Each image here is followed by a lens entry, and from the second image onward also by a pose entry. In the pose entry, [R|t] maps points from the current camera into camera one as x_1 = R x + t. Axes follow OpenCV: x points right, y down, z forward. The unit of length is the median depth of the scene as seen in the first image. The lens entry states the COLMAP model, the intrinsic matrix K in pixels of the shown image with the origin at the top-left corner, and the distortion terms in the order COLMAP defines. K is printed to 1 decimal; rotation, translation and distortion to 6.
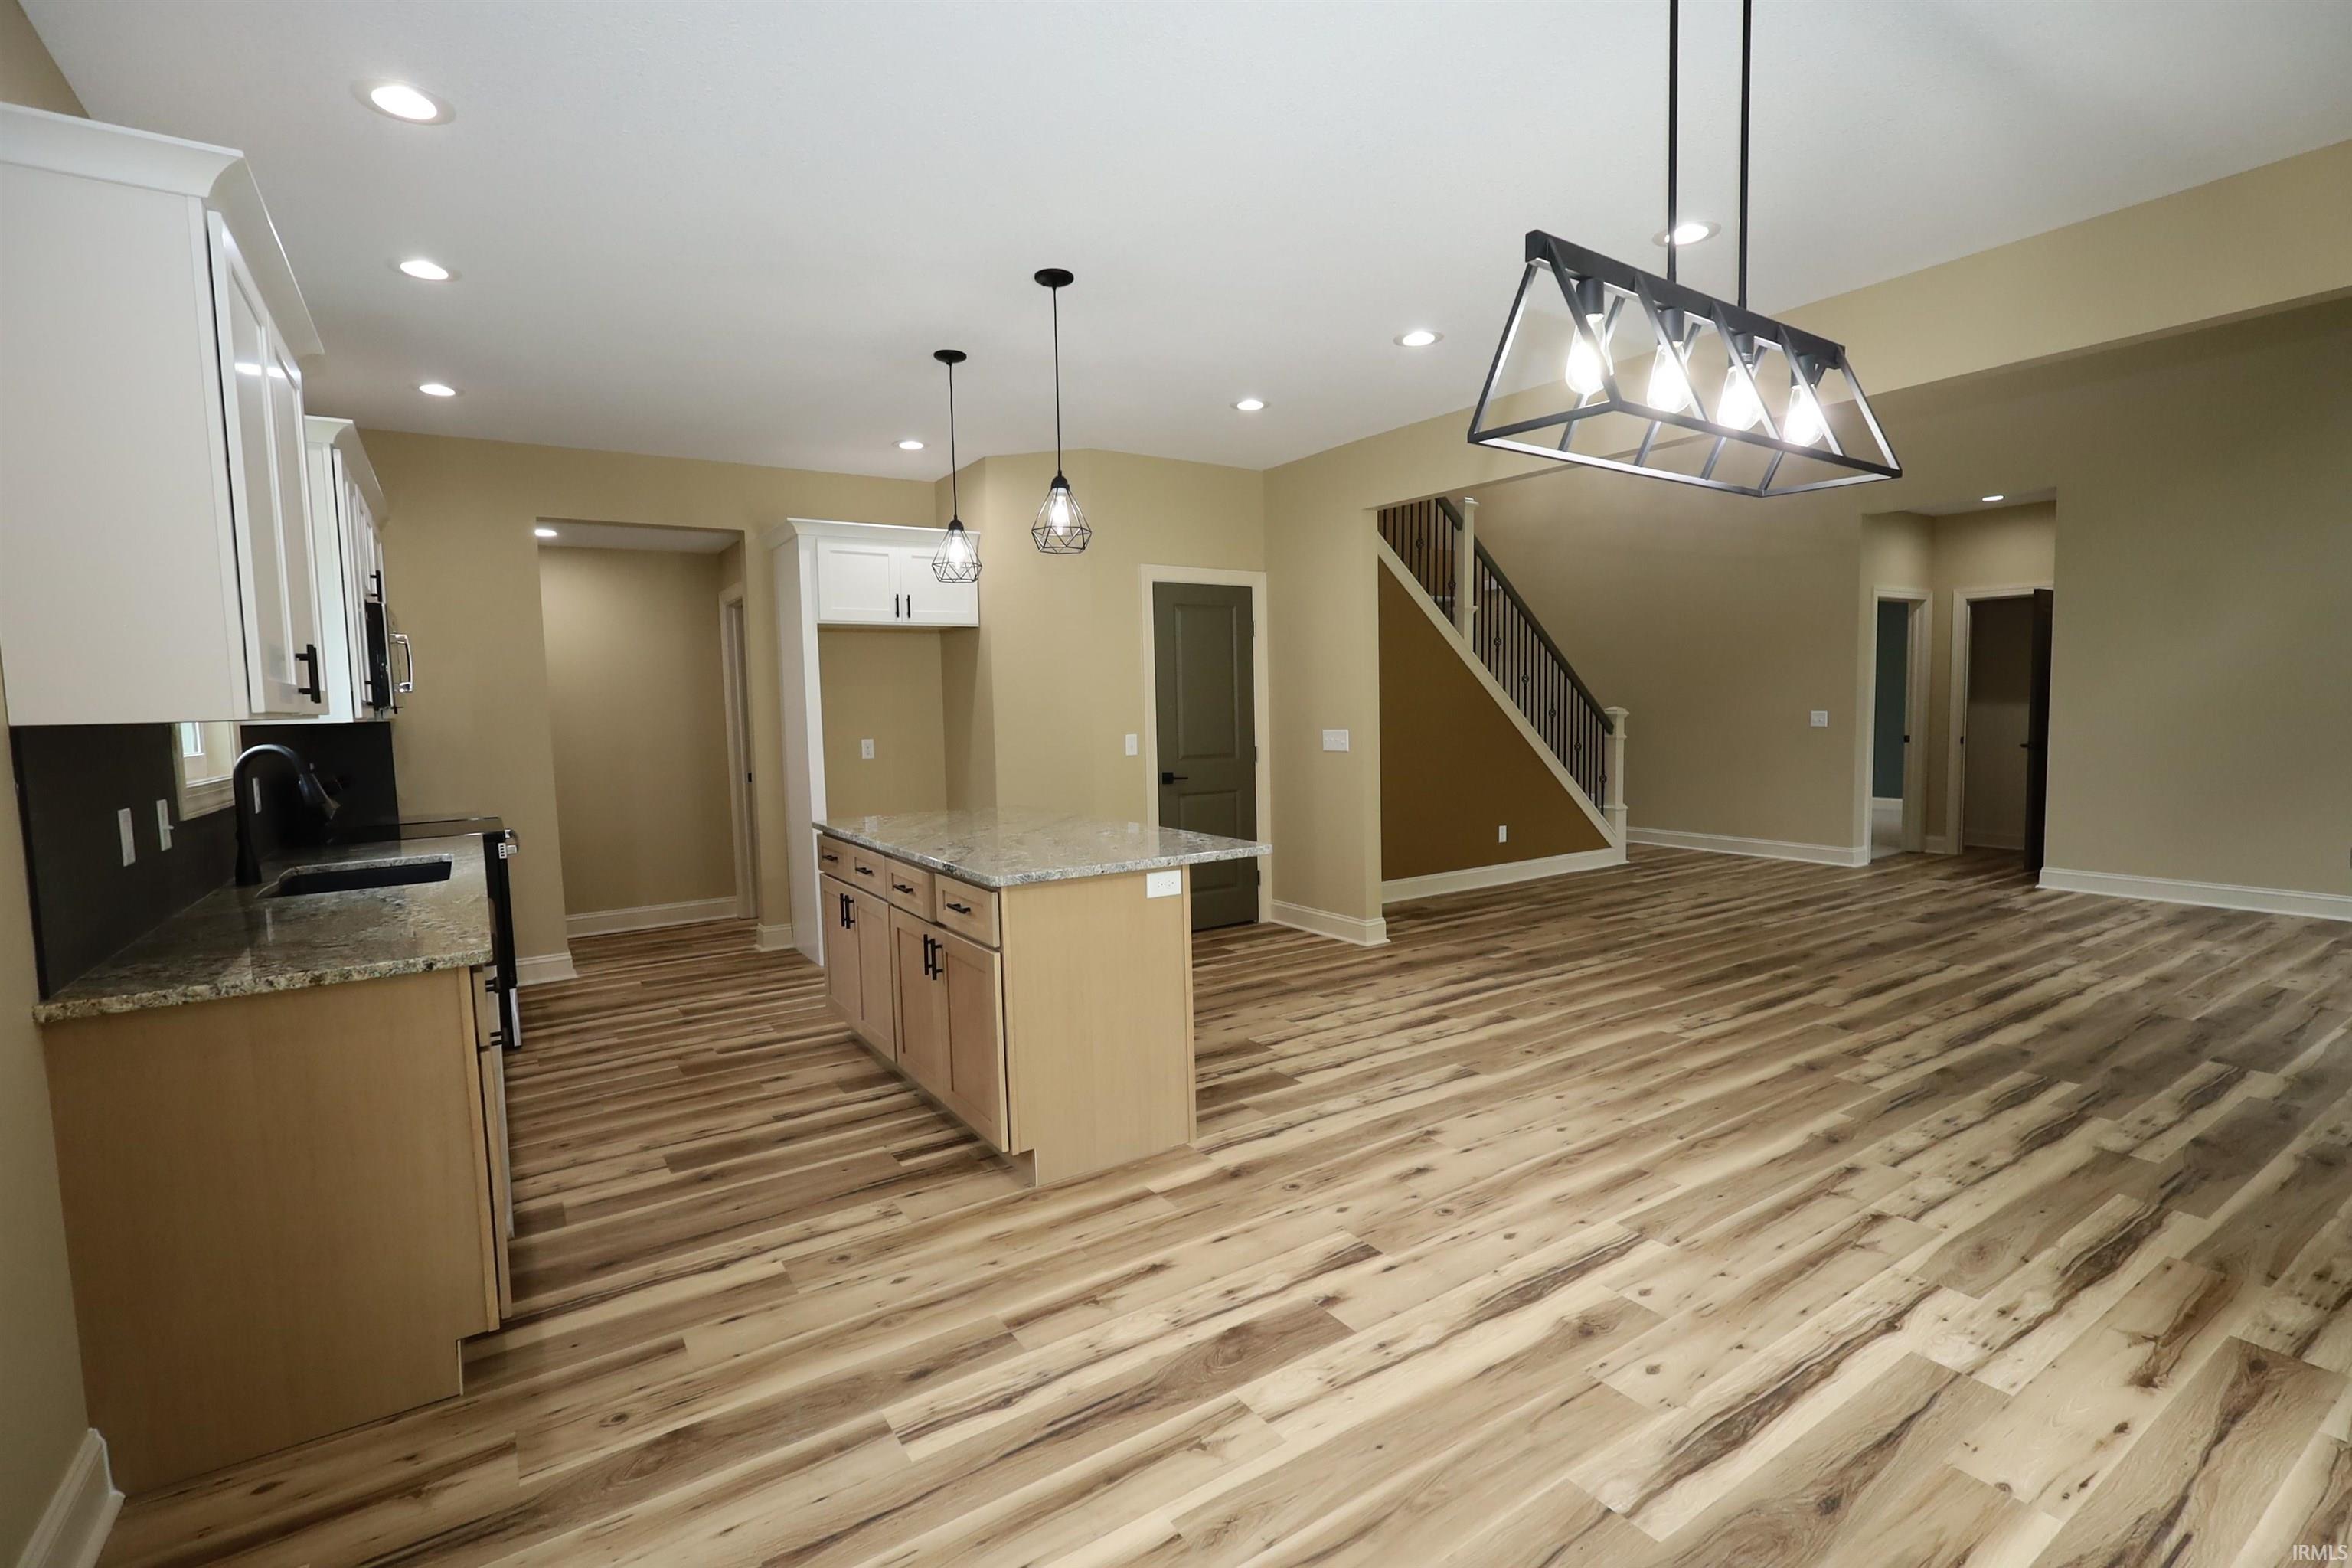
lens RADIAL K [[1087.9, 0, 1170.3], [0, 1087.9, 788.7], [0, 0, 1]] dist [-0.008261, 0.003032]
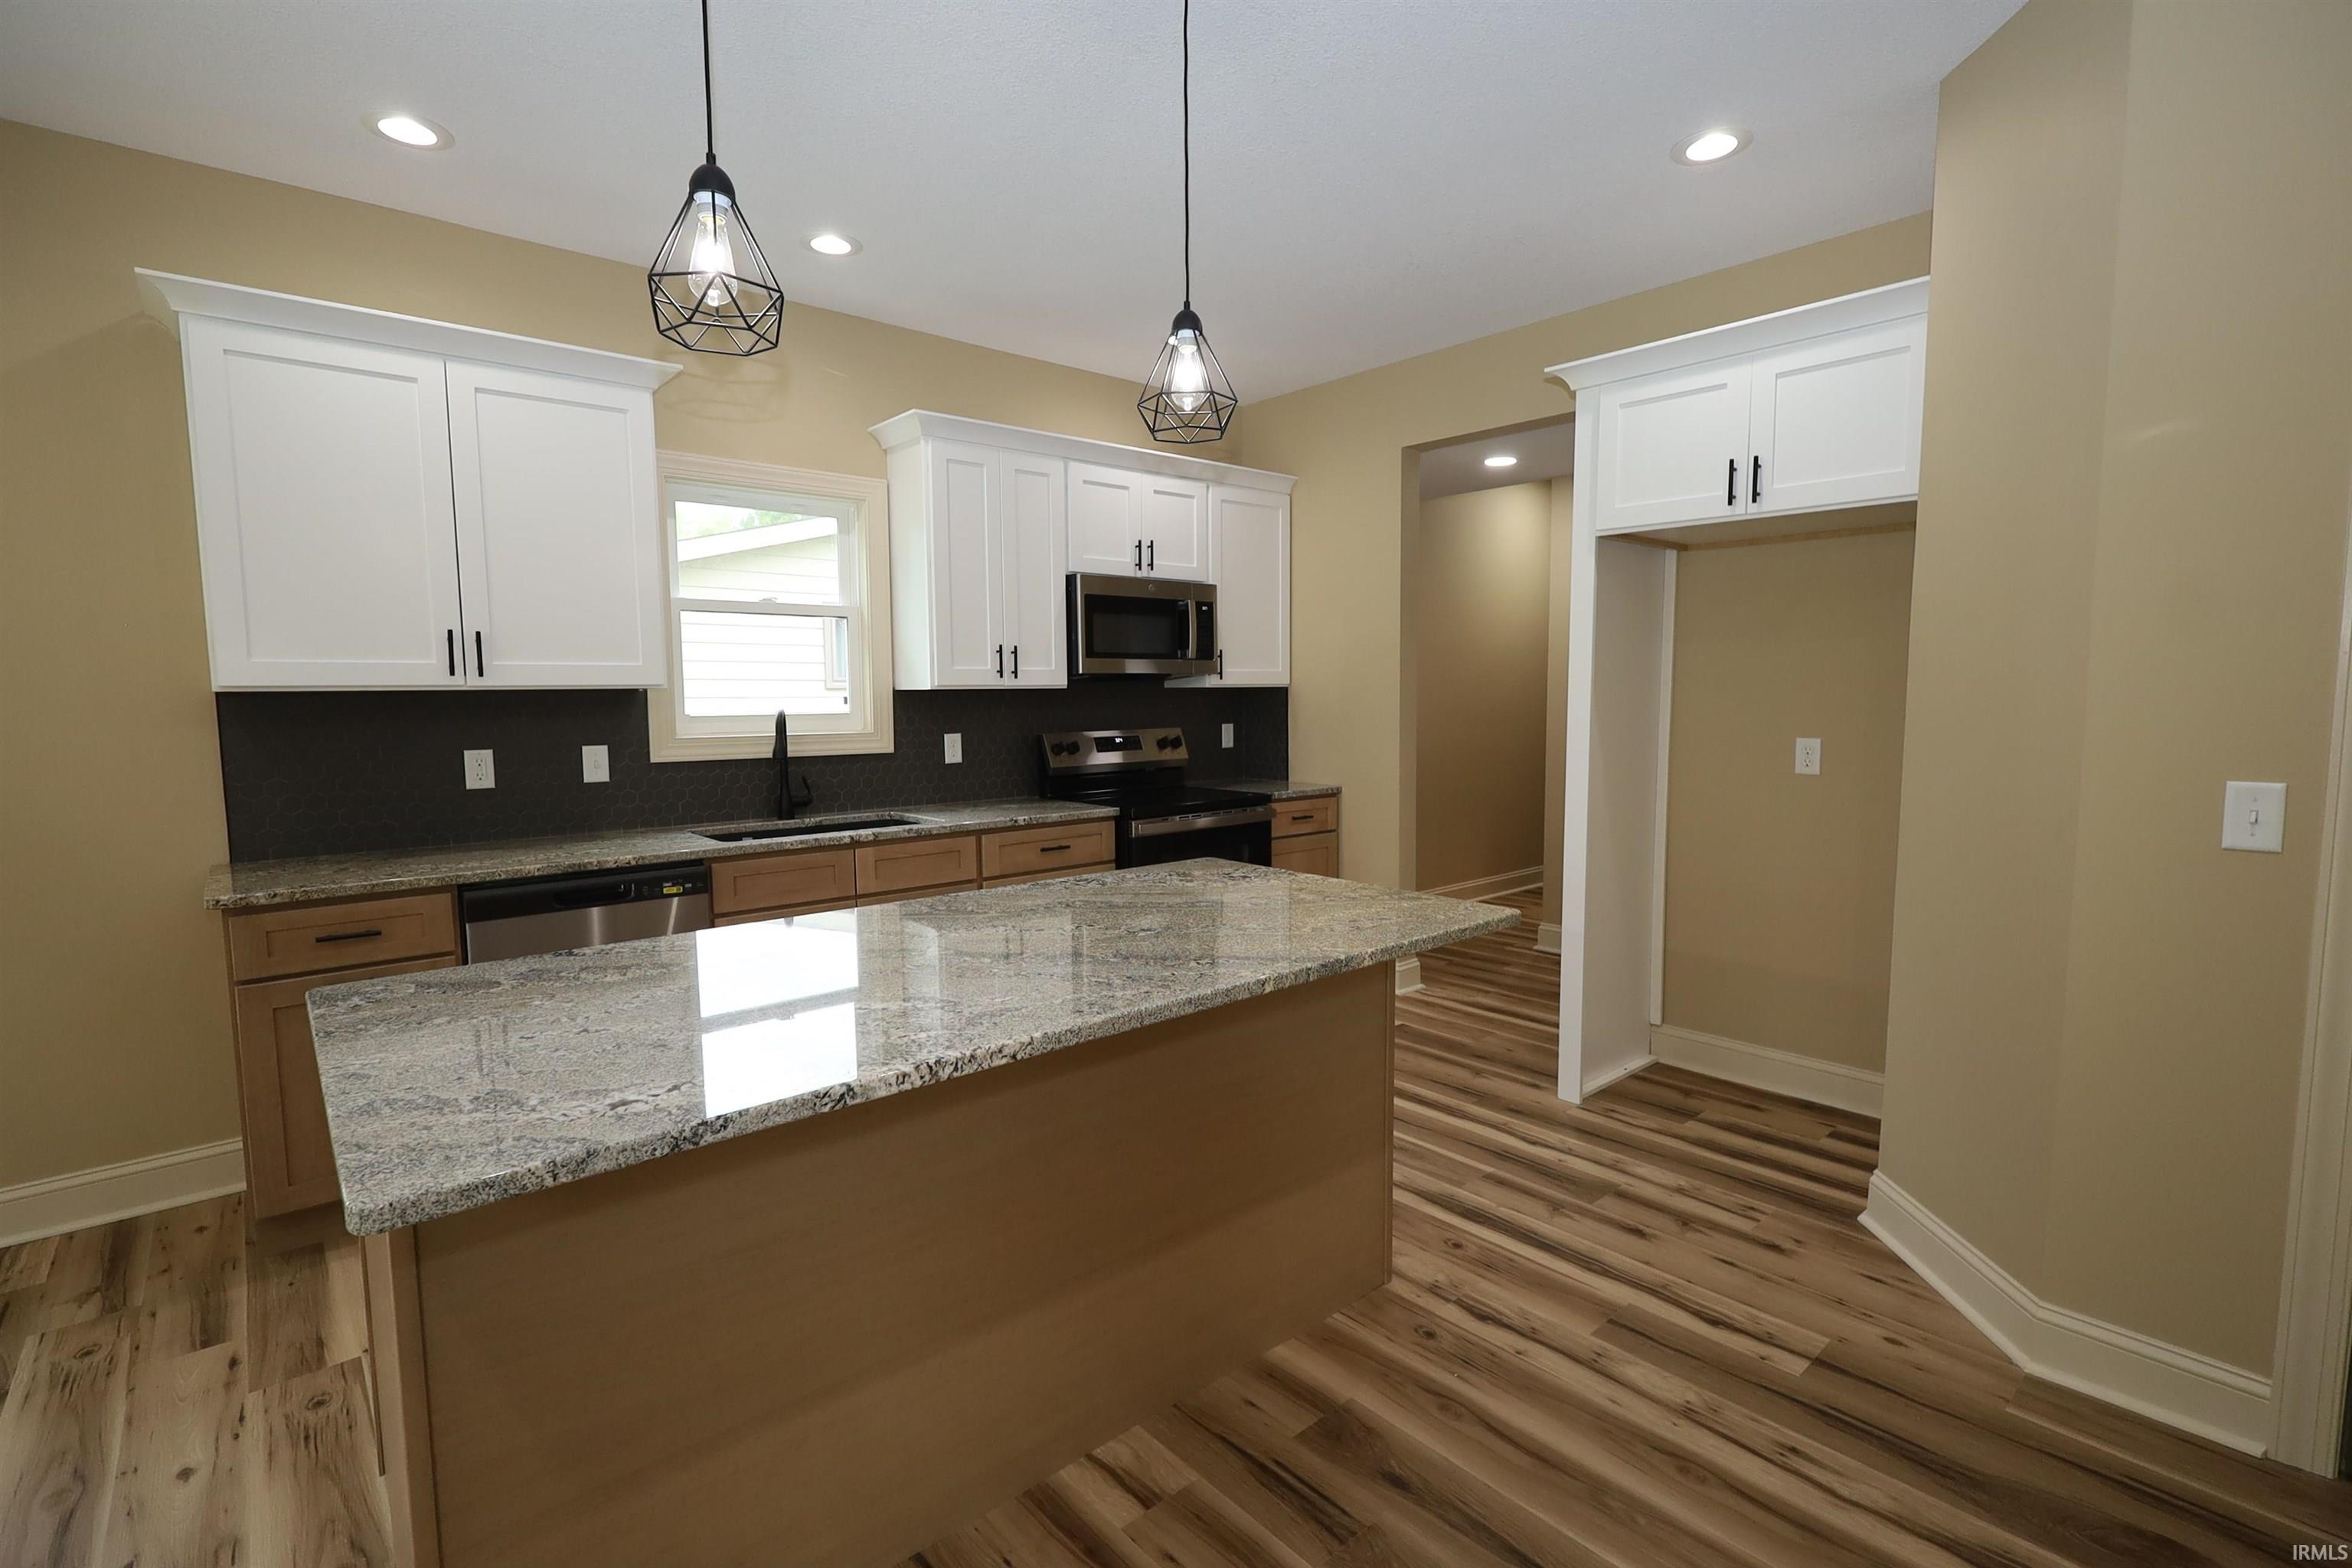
lens RADIAL K [[1087.9, 0, 1181.0], [0, 1087.9, 779.8], [0, 0, 1]] dist [-0.008261, 0.003032]
pose [[0.132412, 0.101023, -0.986033, 0.289907], [-0.076701, 0.992854, 0.091421, -0.072323], [0.988223, 0.063524, 0.139215, 0.870463]]
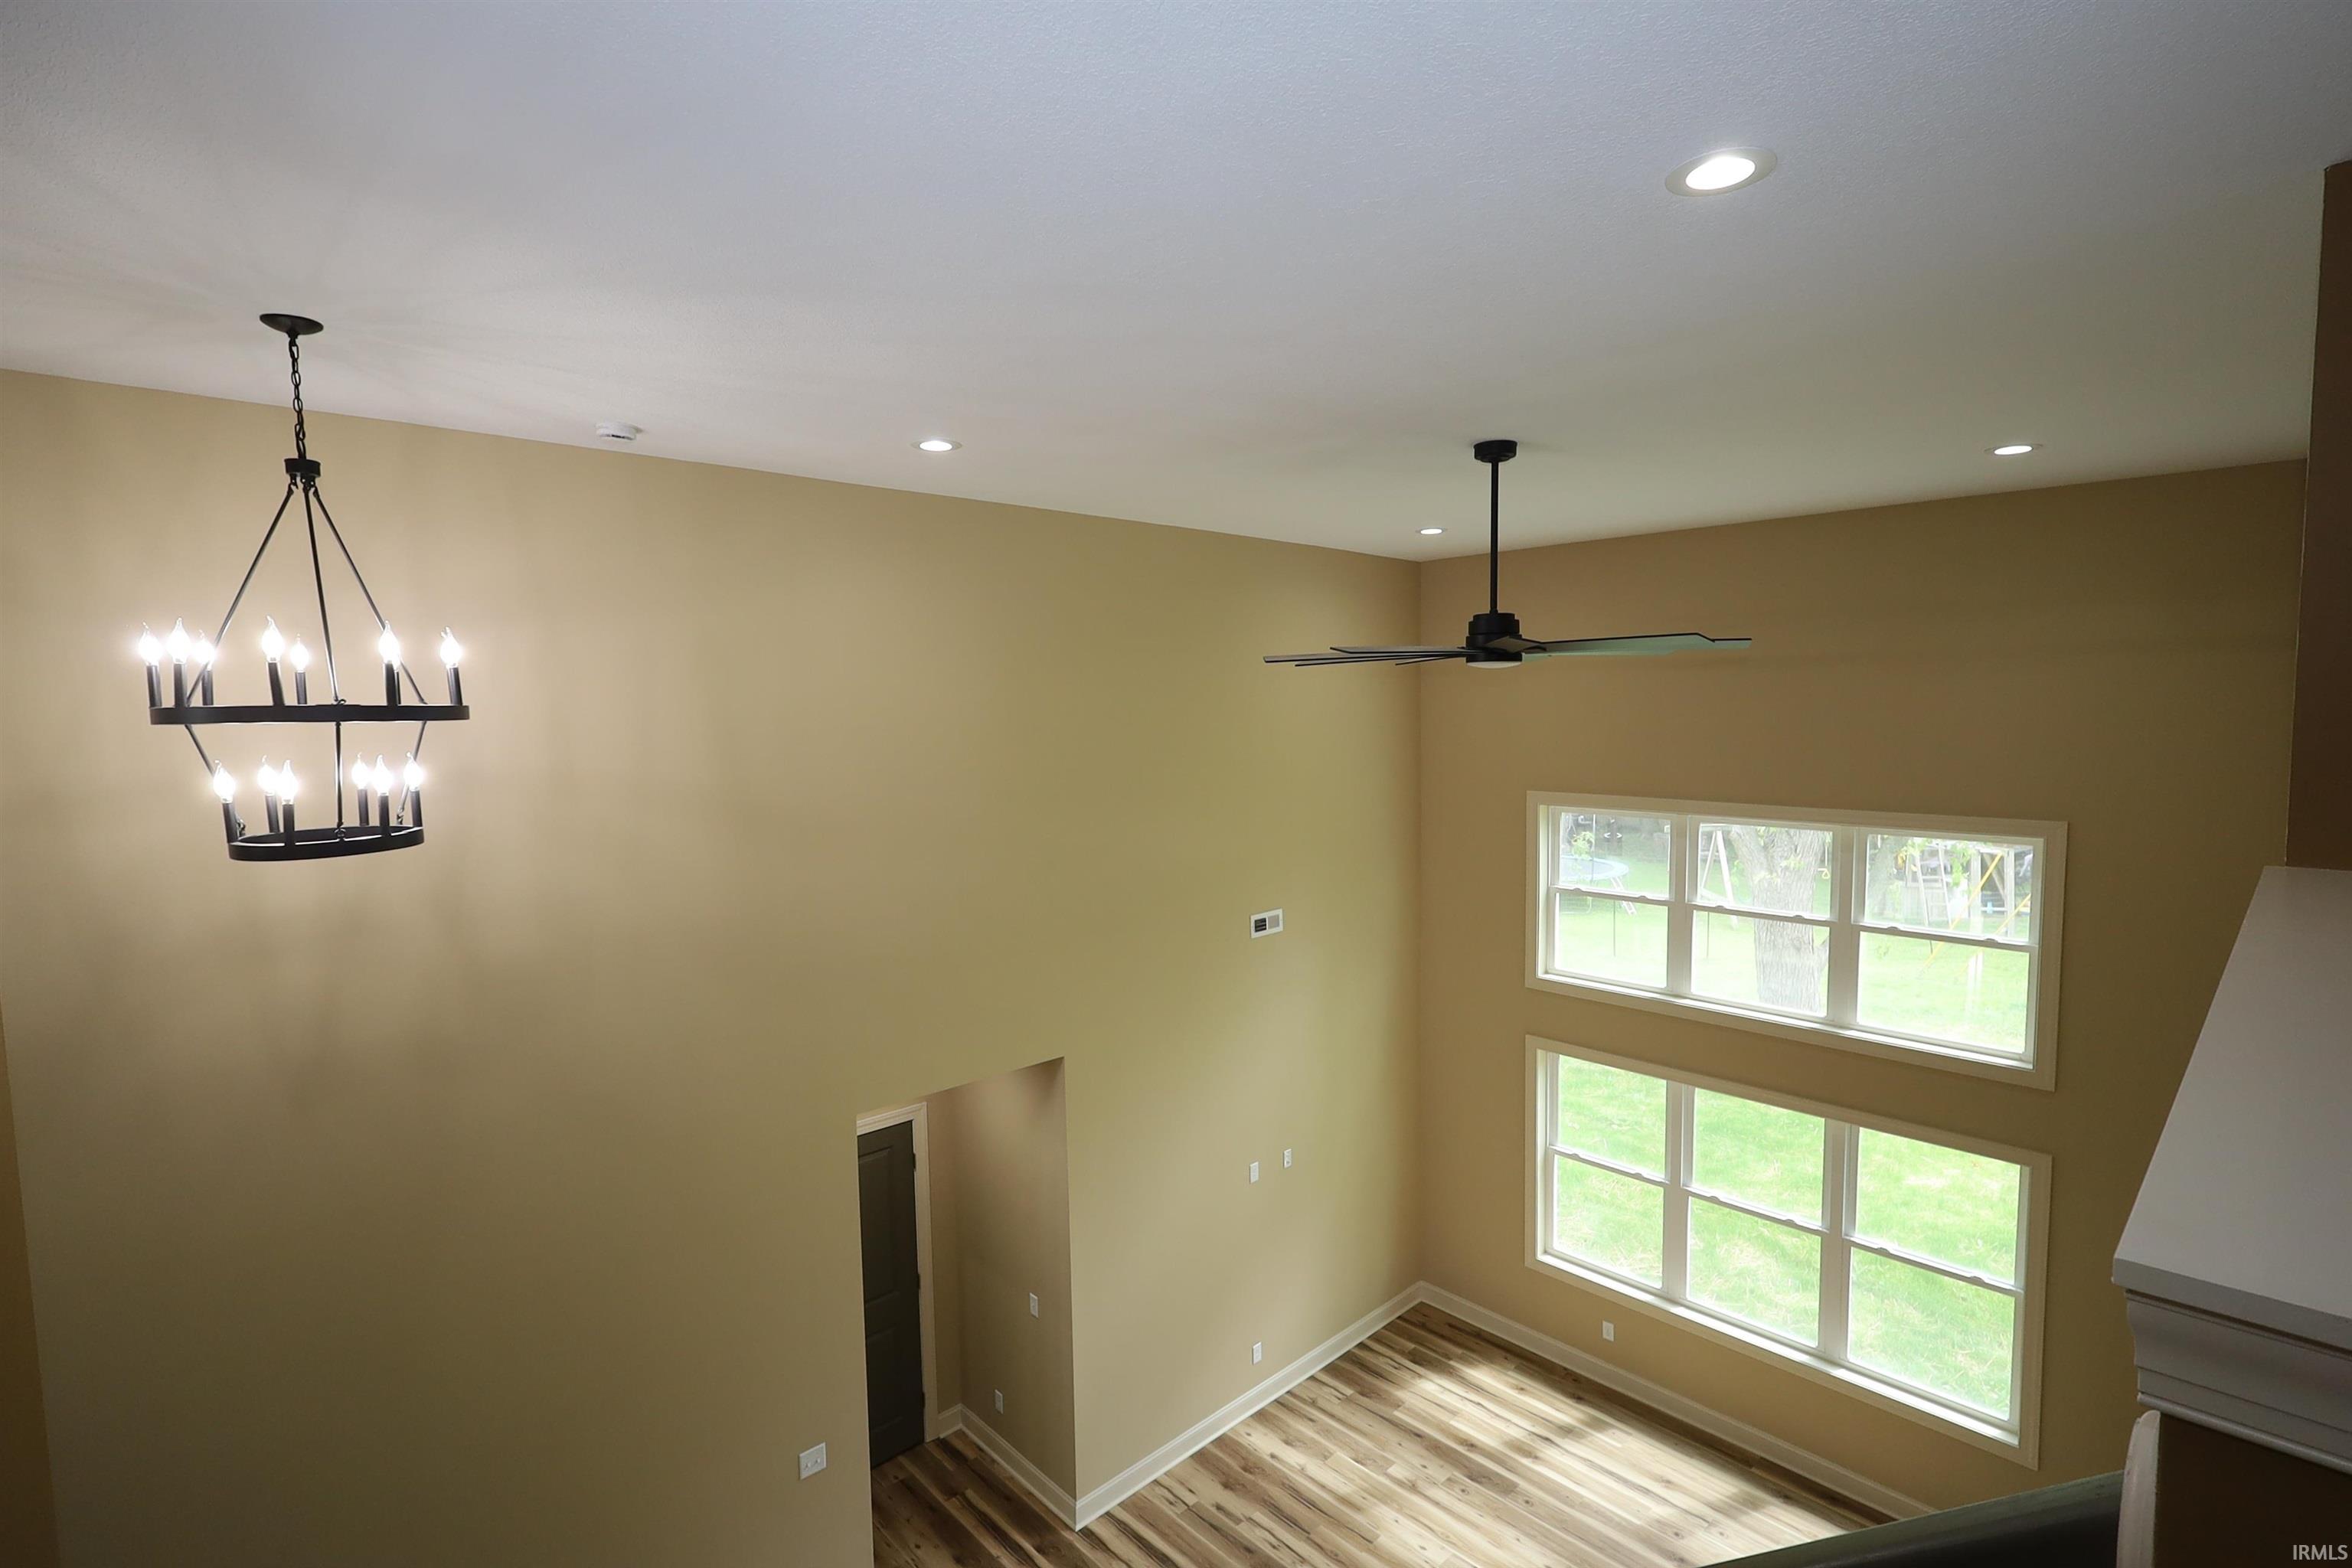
lens RADIAL K [[1087.9, 0, 1158.8], [0, 1087.9, 779.9], [0, 0, 1]] dist [-0.008261, 0.003032]
pose [[-0.167866, -0.052914, 0.984389, 0.031648], [0.104467, 0.991981, 0.071136, -0.801562], [-0.980259, 0.114778, -0.160992, 1.568089]]
